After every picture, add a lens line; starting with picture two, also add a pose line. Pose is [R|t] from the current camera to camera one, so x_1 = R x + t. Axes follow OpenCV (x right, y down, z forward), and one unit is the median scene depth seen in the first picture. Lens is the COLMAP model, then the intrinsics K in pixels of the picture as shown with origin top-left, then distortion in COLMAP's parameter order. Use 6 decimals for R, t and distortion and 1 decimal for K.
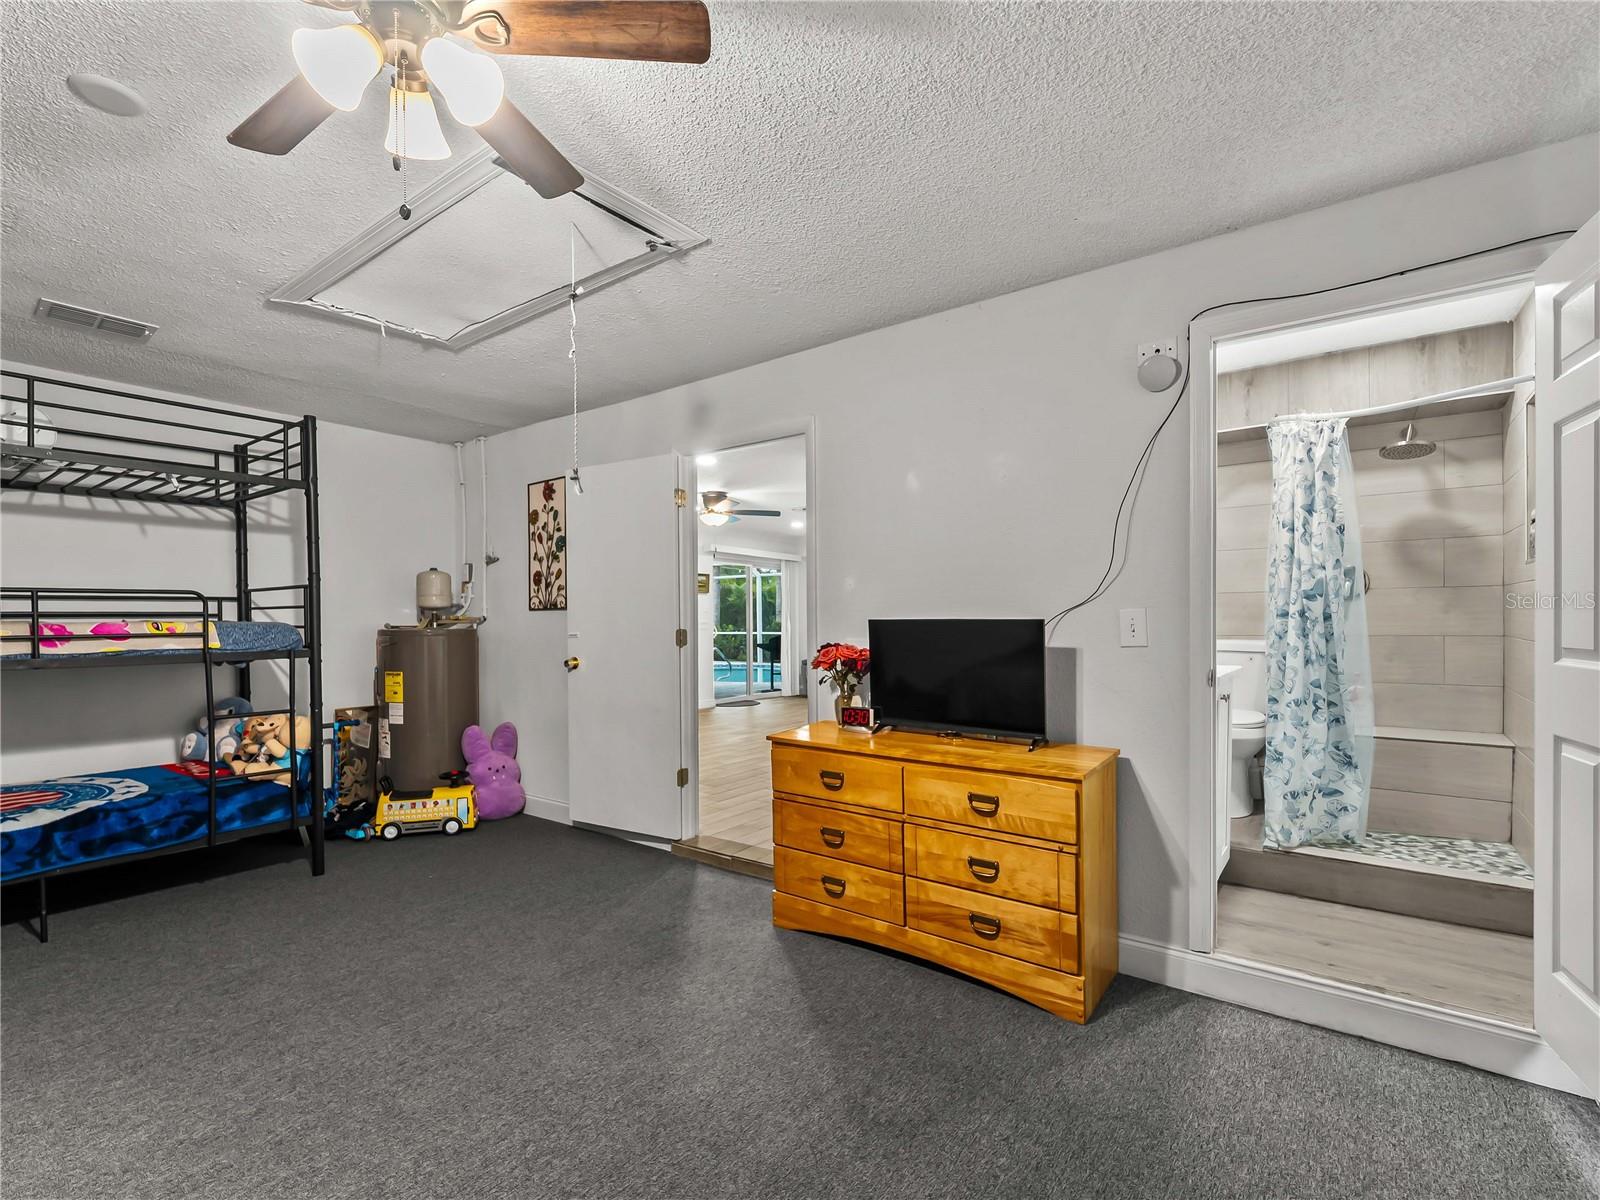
lens RADIAL K [[738.7, 0, 775.9], [0, 738.7, 629.1], [0, 0, 1]] dist [-0.001642, -0.000142]
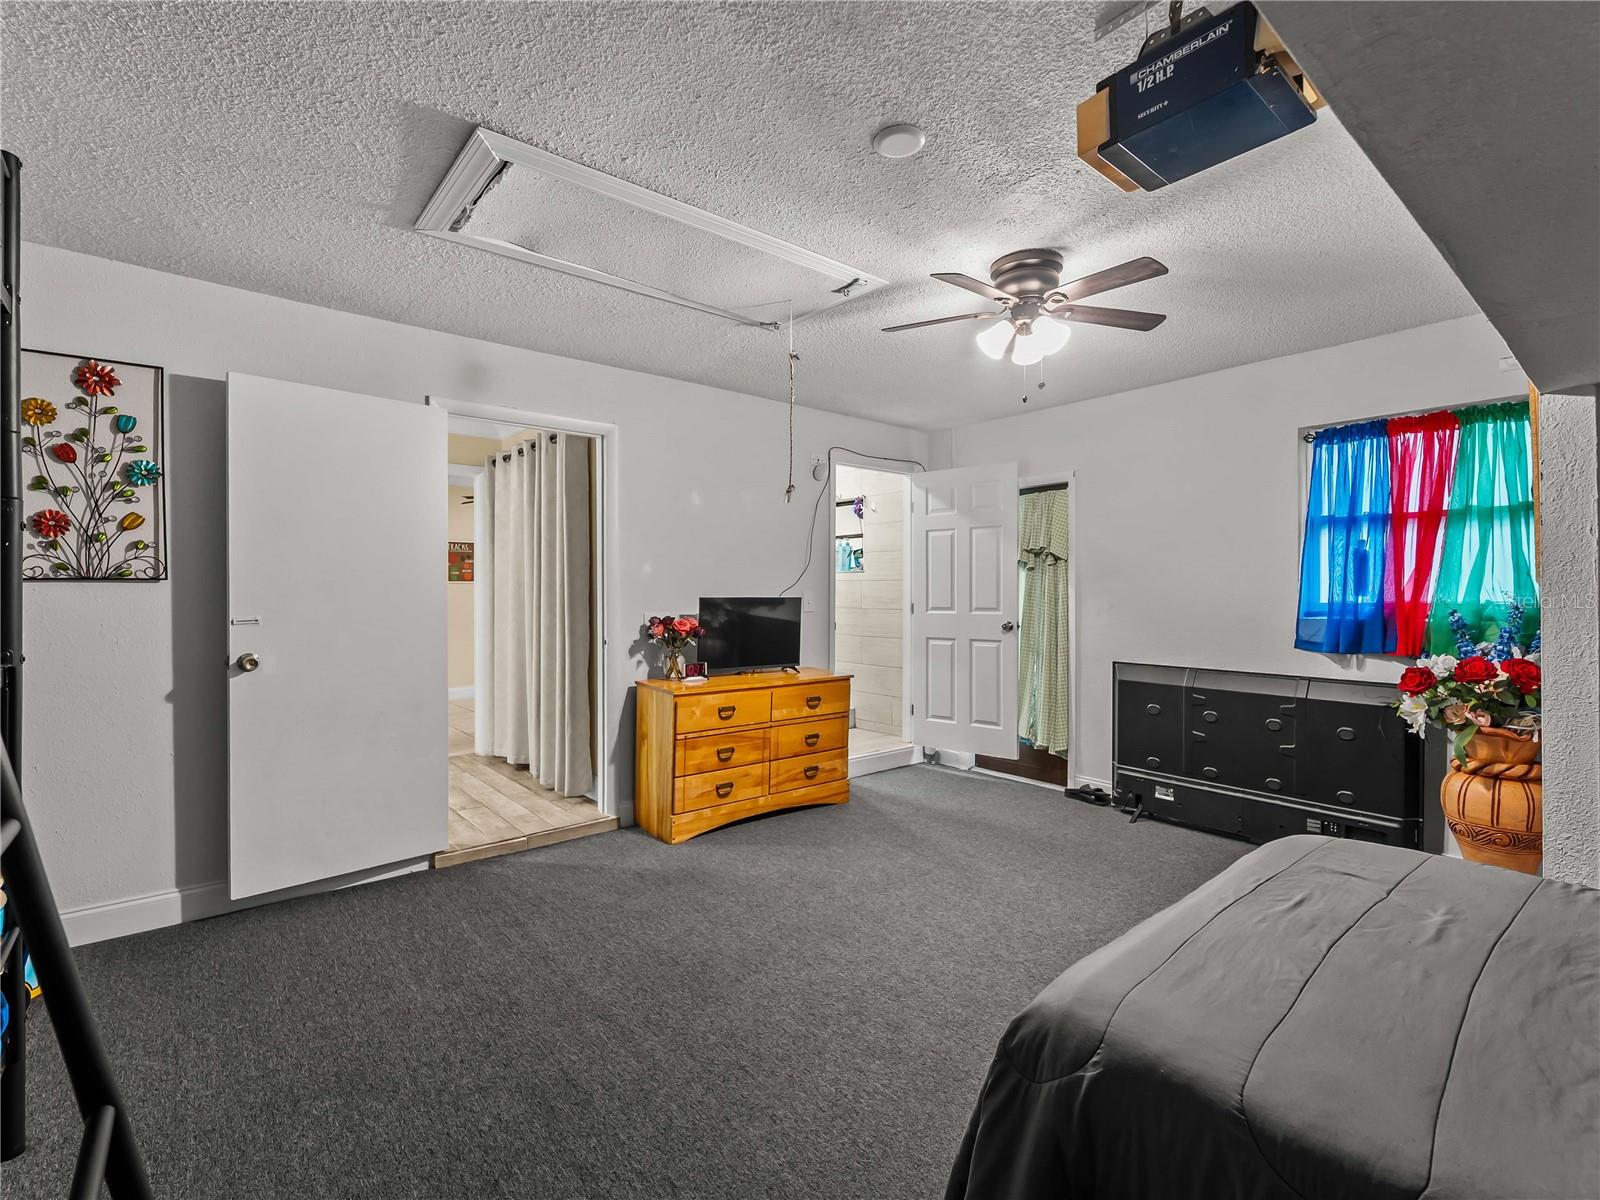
lens RADIAL K [[738.7, 0, 799.6], [0, 738.7, 595.9], [0, 0, 1]] dist [-0.001642, -0.000142]
pose [[0.228118, -0.002925, 0.973629, -0.759719], [0.011160, 0.999938, 0.000389, -0.008759], [-0.973569, 0.010777, 0.228137, 0.332848]]
